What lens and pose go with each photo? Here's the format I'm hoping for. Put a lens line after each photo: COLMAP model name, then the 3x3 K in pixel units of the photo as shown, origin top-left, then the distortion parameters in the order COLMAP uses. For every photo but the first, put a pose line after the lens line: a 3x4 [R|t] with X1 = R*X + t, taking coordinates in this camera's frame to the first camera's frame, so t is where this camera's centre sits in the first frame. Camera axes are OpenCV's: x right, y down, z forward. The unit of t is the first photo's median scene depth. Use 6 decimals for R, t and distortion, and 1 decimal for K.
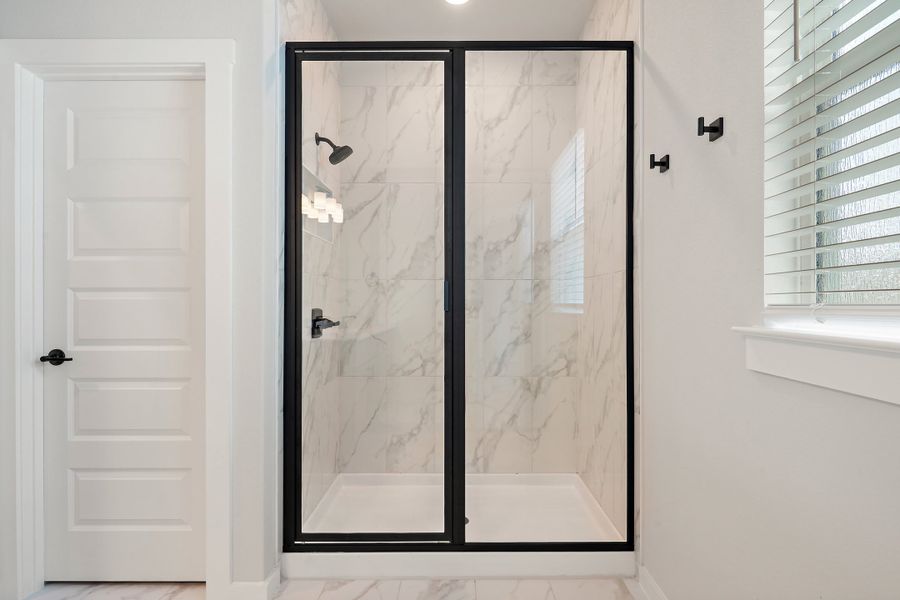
lens RADIAL K [[390.5, 0, 451.8], [0, 390.5, 304.1], [0, 0, 1]] dist [0.001128, -0.005554]
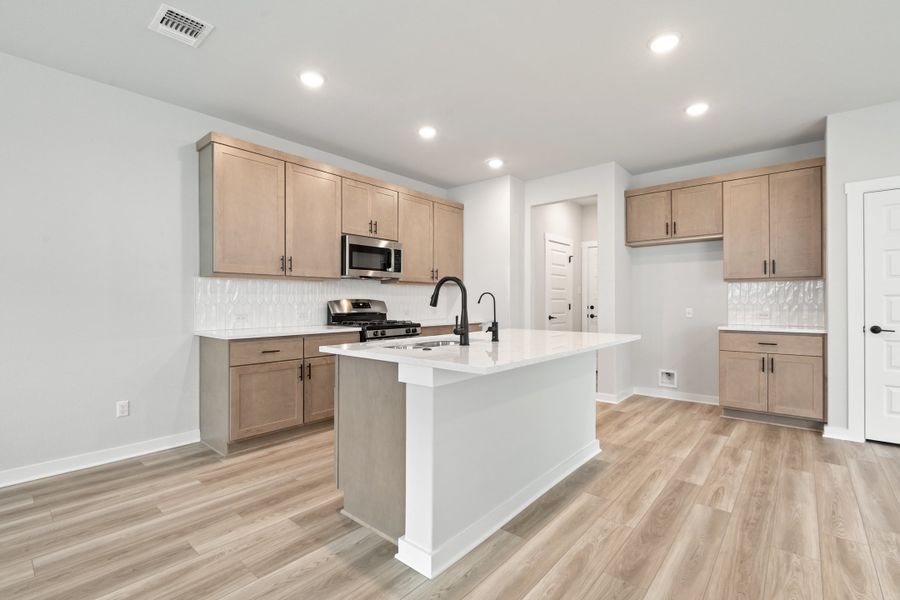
lens RADIAL K [[408.8, 0, 450.0], [0, 408.8, 300.0], [0, 0, 1]] dist [0.002528, -0.006221]
pose [[0.760375, -0.001853, -0.649482, -1.322901], [0.000893, 0.999998, -0.001808, -0.019345], [0.649484, 0.000795, 0.760375, -2.090714]]
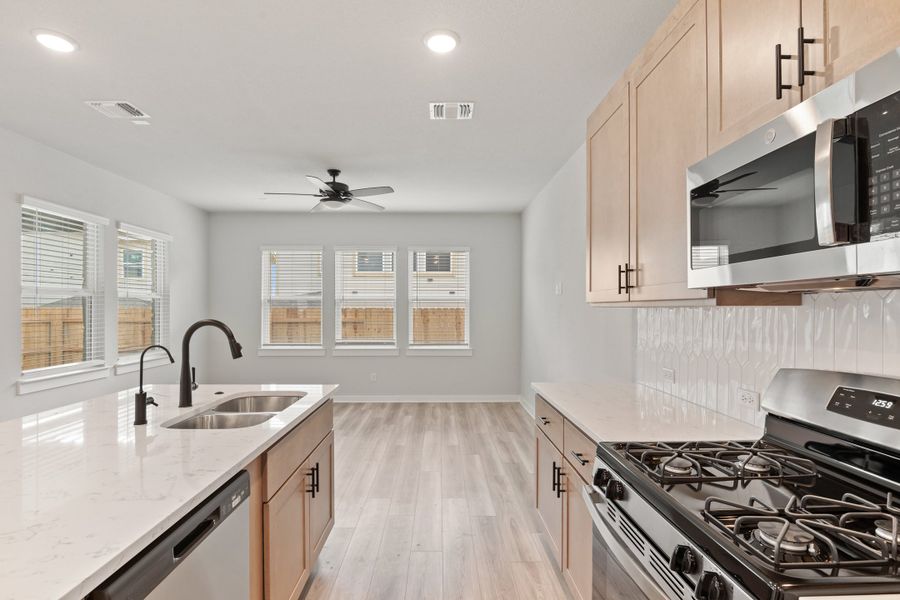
lens RADIAL K [[447.6, 0, 437.7], [0, 447.6, 310.2], [0, 0, 1]] dist [0.030003, -0.000273]
pose [[-0.999993, 0.002011, 0.003091, -3.028633], [0.002024, 0.999989, 0.004321, -0.146970], [-0.003083, 0.004328, -0.999986, 0.464028]]
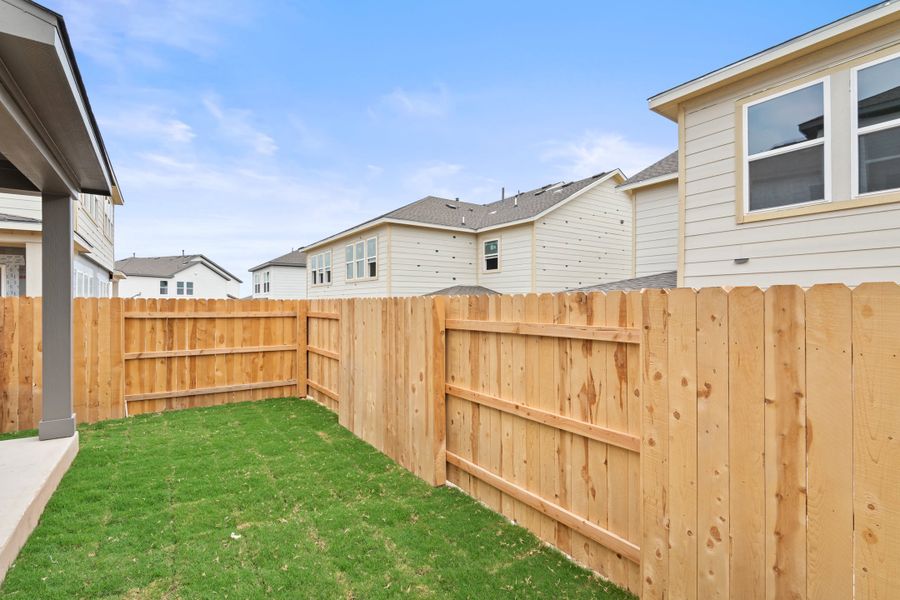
lens RADIAL K [[408.8, 0, 450.0], [0, 408.8, 300.0], [0, 0, 1]] dist [0.002528, -0.006221]
pose [[-0.576040, 0.009289, 0.817369, -2.781062], [0.002731, 0.999952, -0.009439, -0.105710], [-0.817417, -0.003205, -0.576038, -4.406819]]
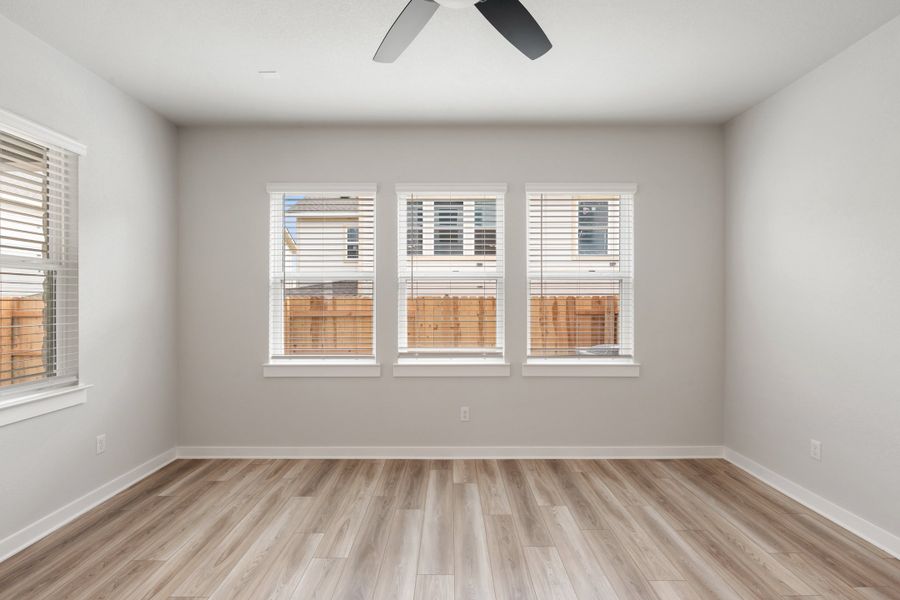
lens RADIAL K [[410.3, 0, 445.9], [0, 410.3, 304.7], [0, 0, 1]] dist [0.002898, -0.006622]
pose [[-0.999985, 0.003467, 0.004297, -2.320575], [0.003501, 0.999962, 0.007929, -0.105471], [-0.004270, 0.007944, -0.999959, -1.549456]]
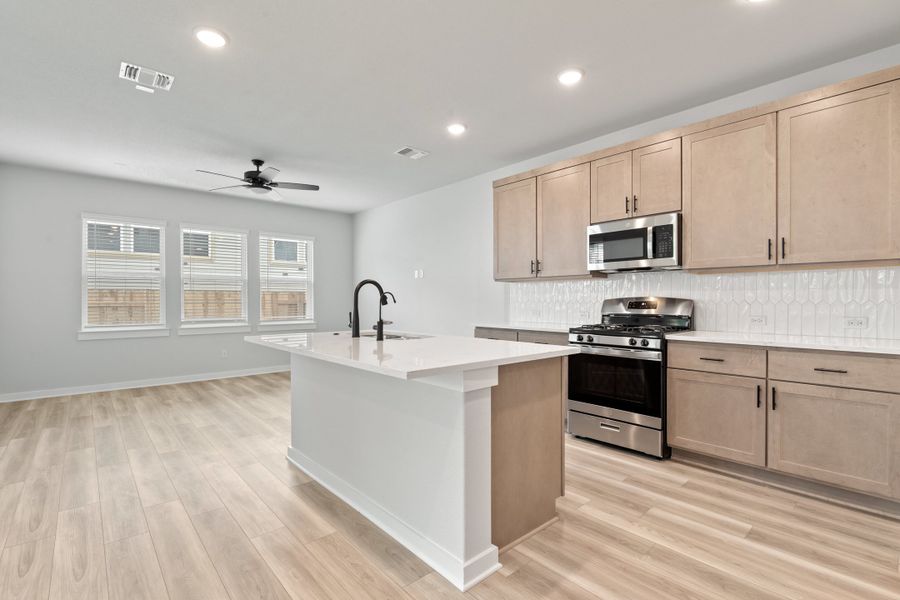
lens RADIAL K [[417.3, 0, 450.0], [0, 417.3, 300.0], [0, 0, 1]] dist [-0.000989, -0.007471]
pose [[-0.744926, 0.002928, -0.667140, -1.336649], [0.003373, 0.999994, 0.000622, -0.019961], [0.667138, -0.001787, -0.744932, 0.761183]]
